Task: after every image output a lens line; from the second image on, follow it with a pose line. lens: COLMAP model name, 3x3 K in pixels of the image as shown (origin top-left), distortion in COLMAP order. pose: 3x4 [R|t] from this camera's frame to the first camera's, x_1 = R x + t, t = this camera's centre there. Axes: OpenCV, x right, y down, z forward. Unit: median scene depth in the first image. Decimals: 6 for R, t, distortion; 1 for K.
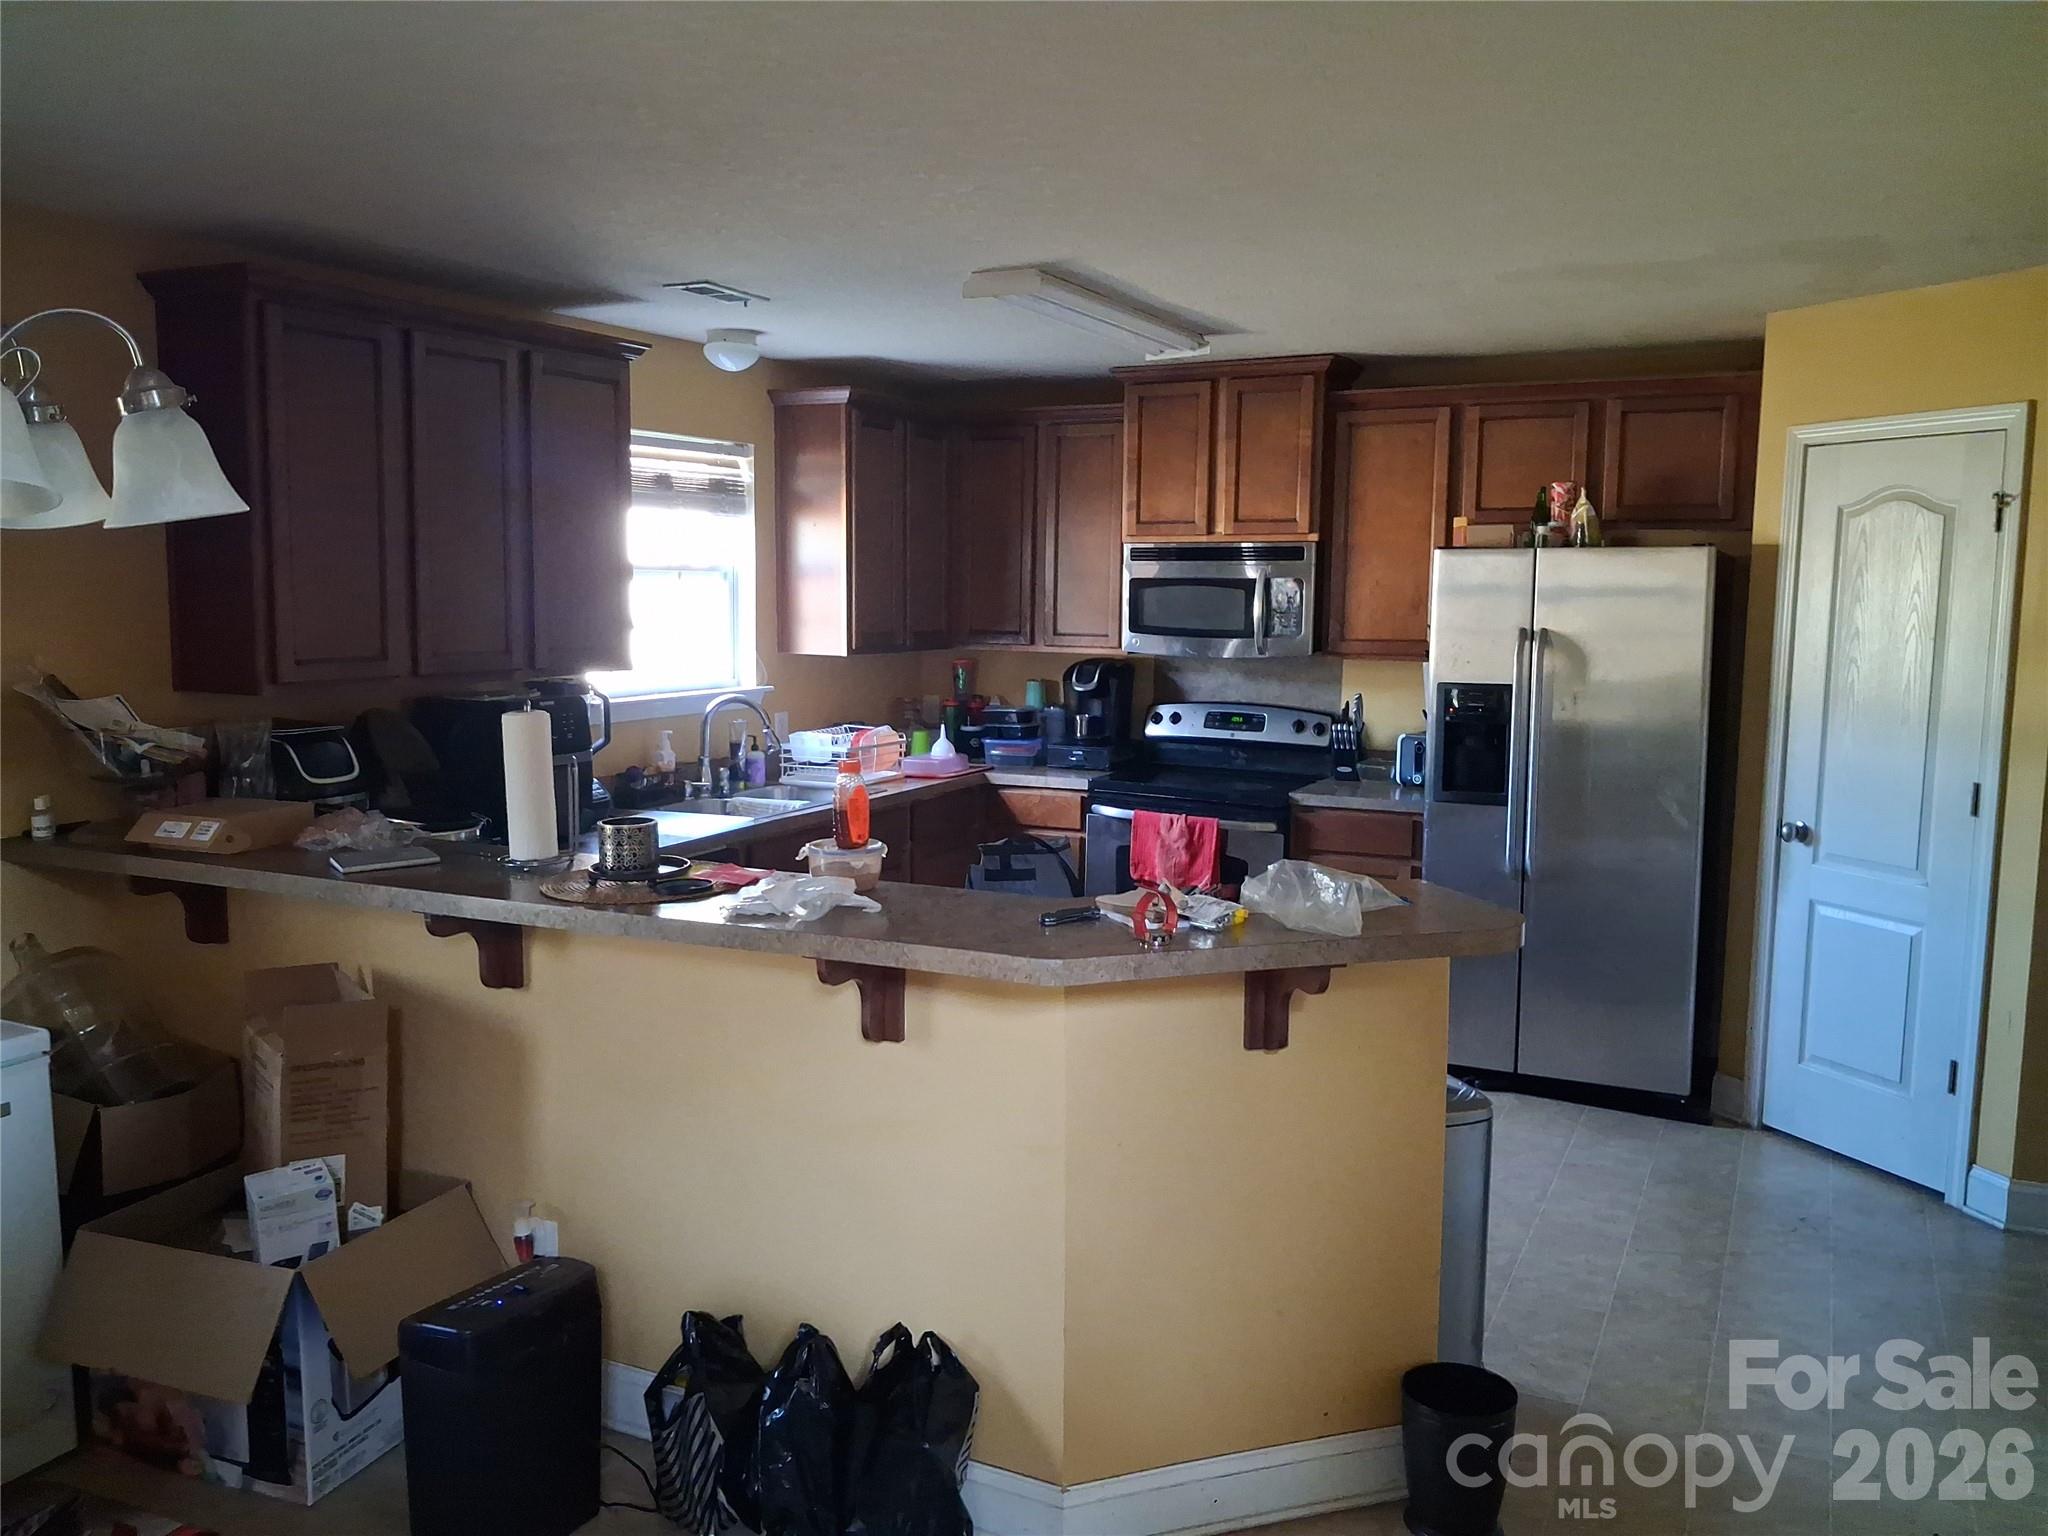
lens RADIAL K [[1603.1, 0, 1024.0], [0, 1603.1, 768.0], [0, 0, 1]] dist [0.000768, 0.000062]
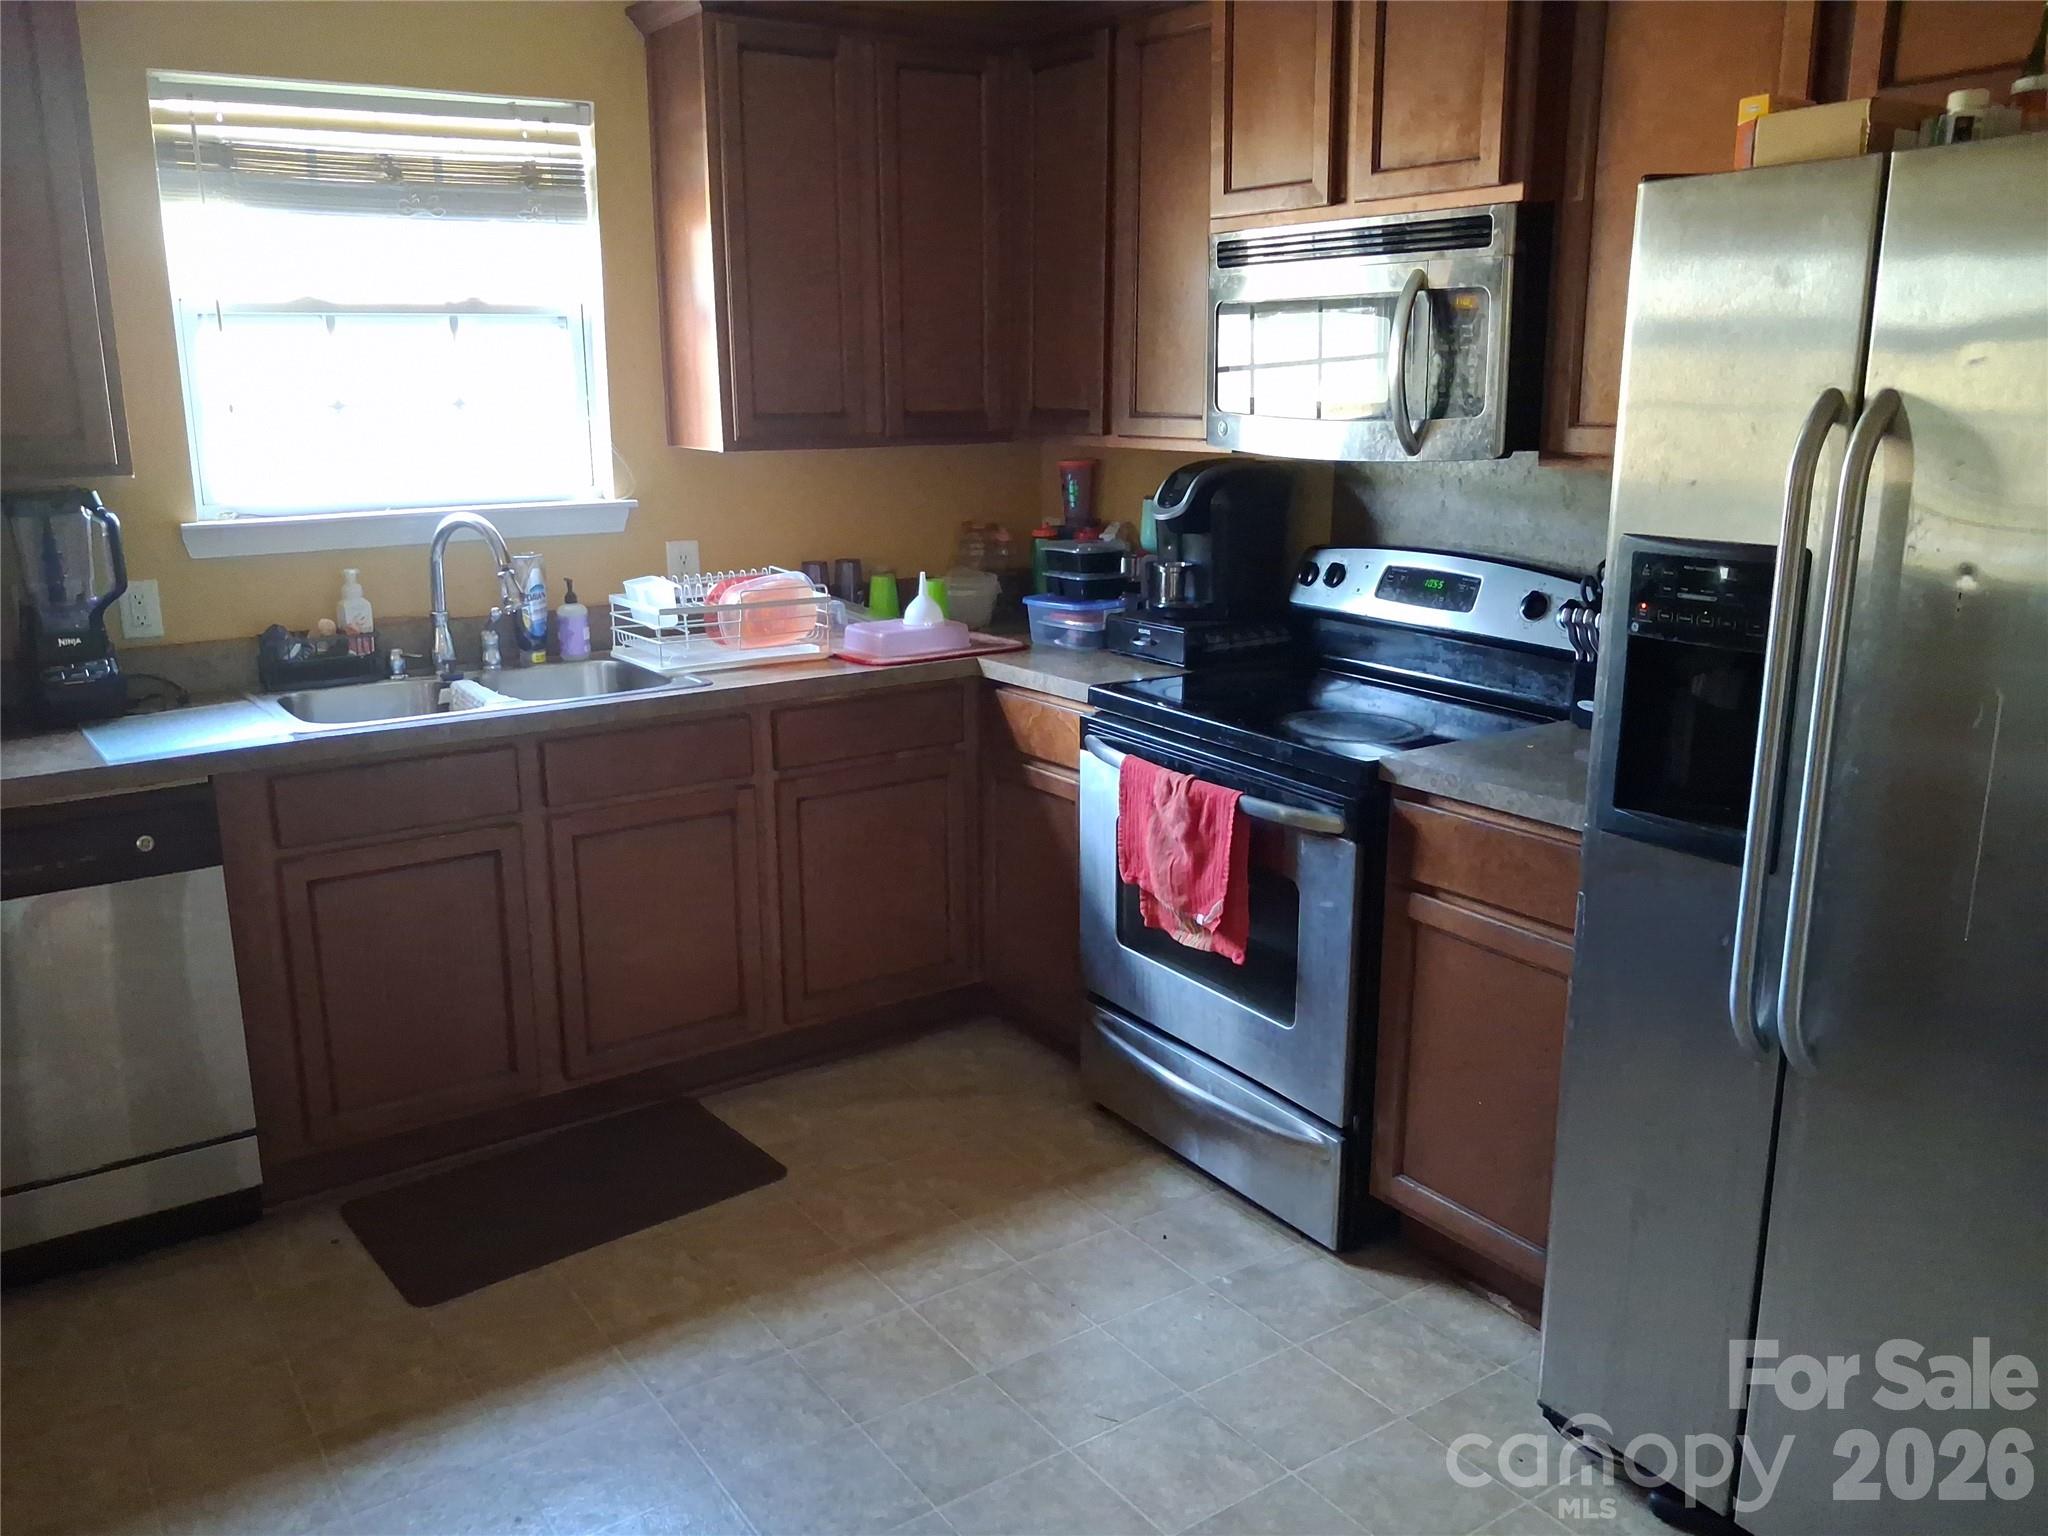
lens RADIAL K [[1659.2, 0, 1024.0], [0, 1659.2, 768.0], [0, 0, 1]] dist [-0.030013, -0.005425]
pose [[0.857956, 0.103223, -0.503246, 0.315586], [-0.042215, 0.990458, 0.131187, -0.039298], [0.511986, -0.091308, 0.854127, 0.523597]]
